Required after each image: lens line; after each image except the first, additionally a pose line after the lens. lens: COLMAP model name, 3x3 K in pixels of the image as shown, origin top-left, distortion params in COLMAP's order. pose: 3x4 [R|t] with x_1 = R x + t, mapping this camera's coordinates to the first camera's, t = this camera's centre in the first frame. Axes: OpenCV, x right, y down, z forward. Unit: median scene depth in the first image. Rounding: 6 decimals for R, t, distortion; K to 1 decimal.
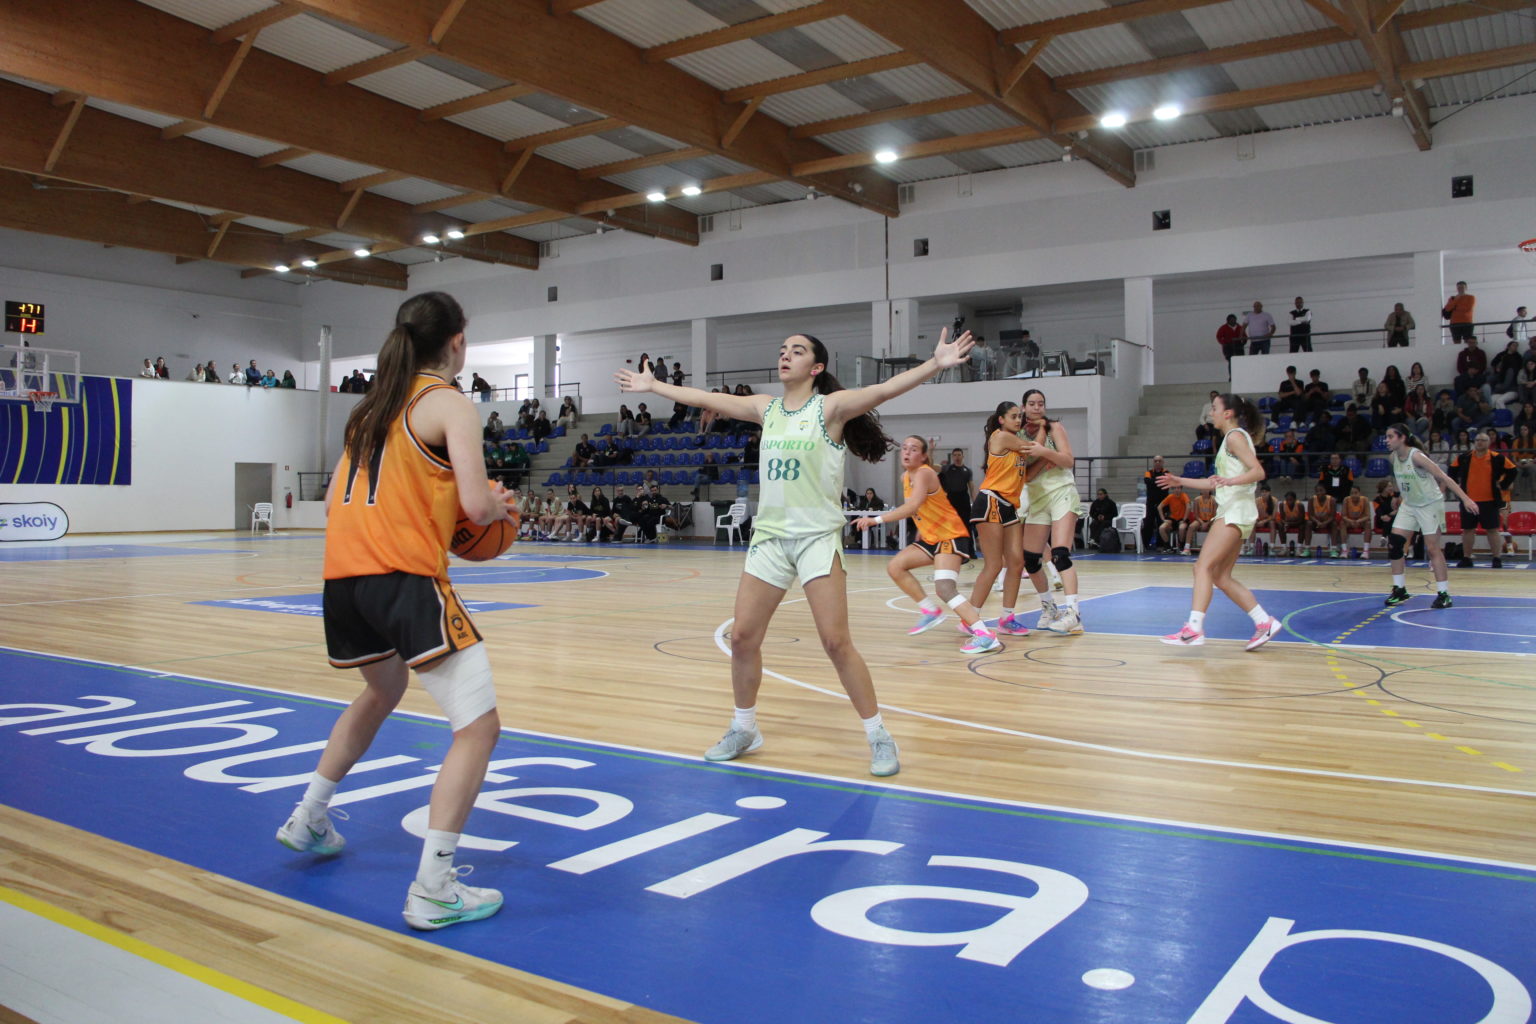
lens RADIAL K [[1264.8, 0, 767.4], [0, 1264.8, 494.0], [0, 0, 1]] dist [-0.169177, 0.001879]
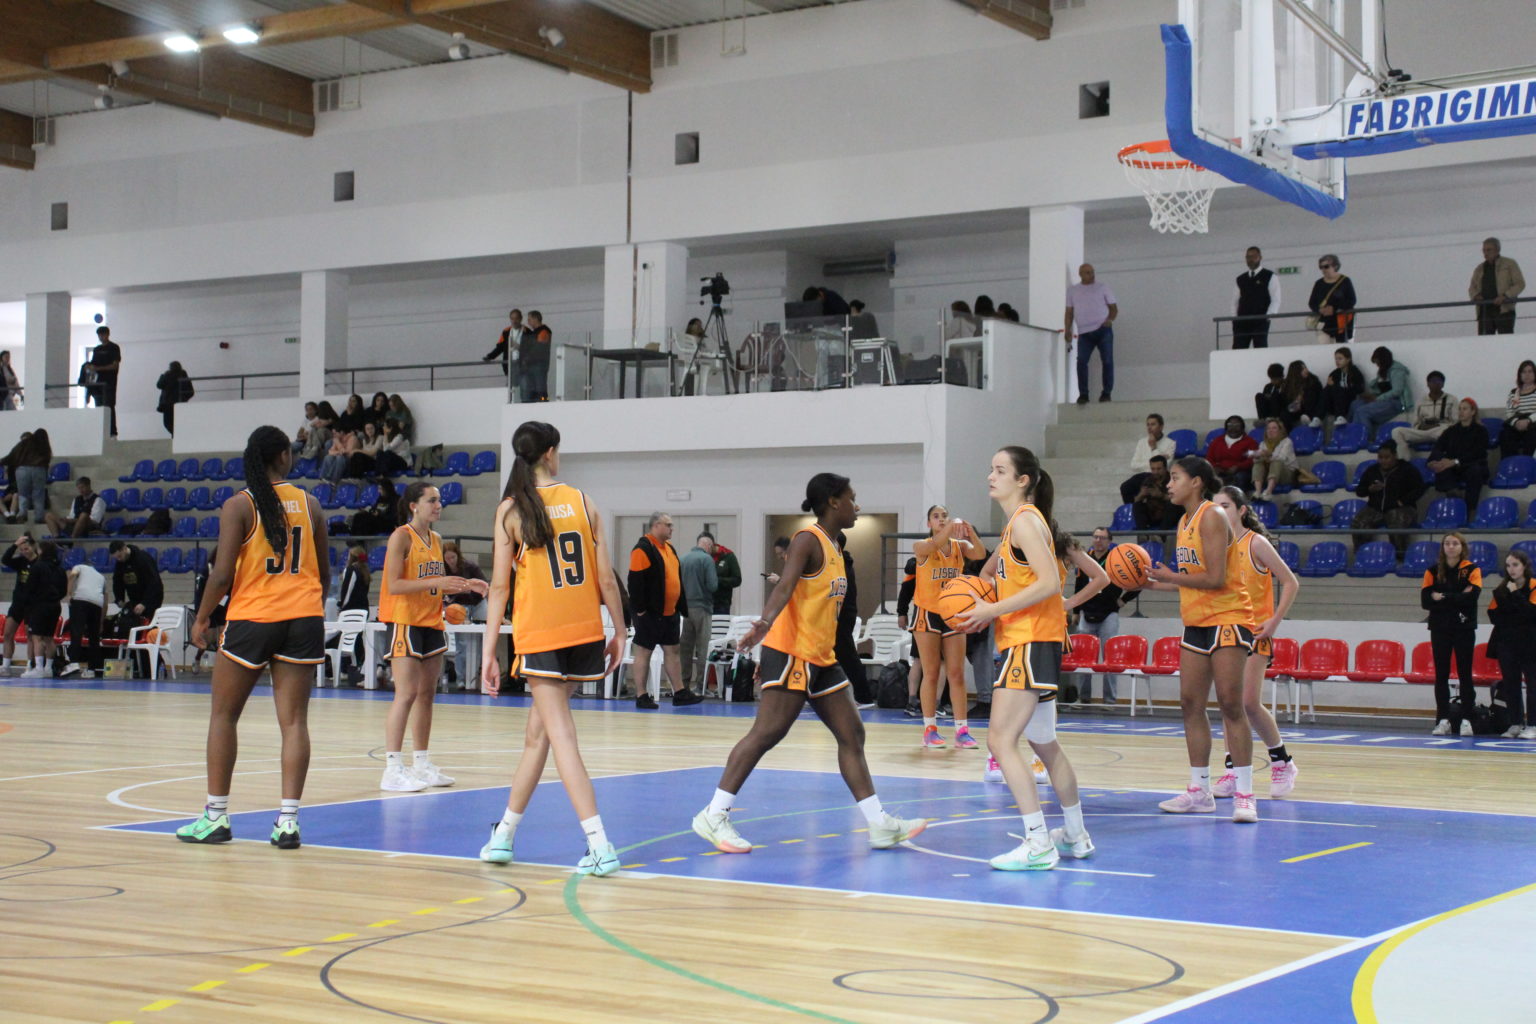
lens RADIAL K [[2344.6, 0, 768.0], [0, 2344.6, 512.0], [0, 0, 1]] dist [0.094189, 0.219939]
pose [[0.999677, 0.016500, 0.019305, 0.139334], [-0.015784, 0.999202, -0.036684, 0.000258], [-0.019895, 0.036368, 0.999140, -0.026816]]
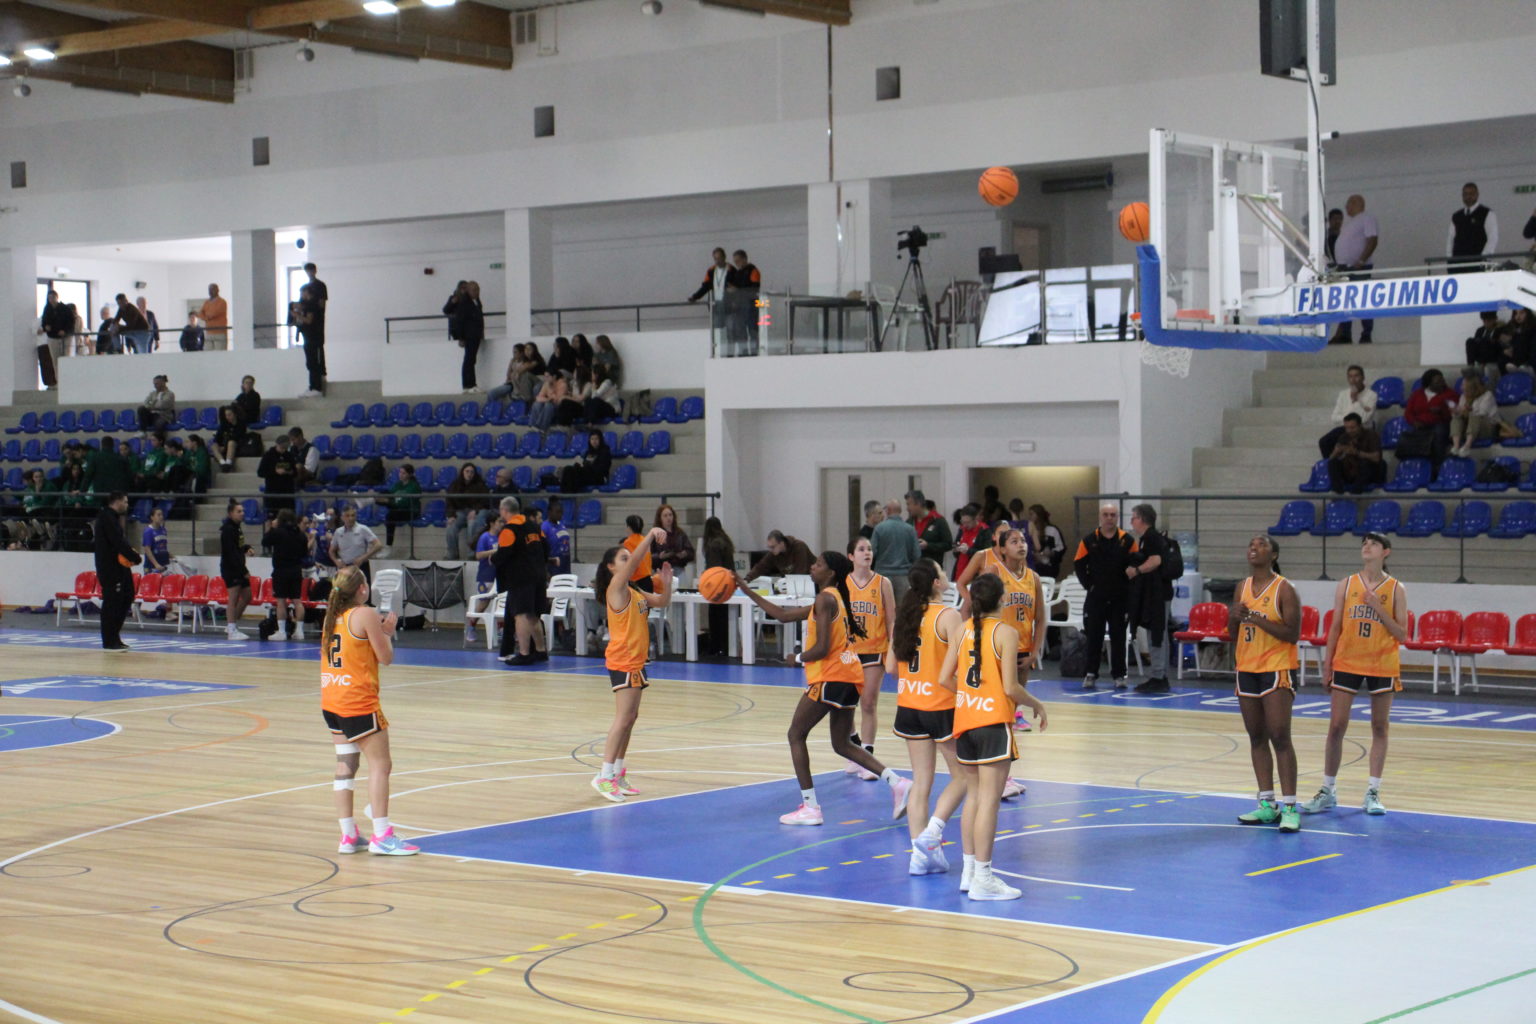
lens RADIAL K [[2808.0, 0, 768.0], [0, 2808.0, 512.0], [0, 0, 1]] dist [0.234117, 0.127722]
pose [[0.996177, -0.004258, -0.087259, 0.174149], [0.006258, 0.999724, 0.022655, -0.040611], [0.087139, -0.023115, 0.995928, -0.210798]]
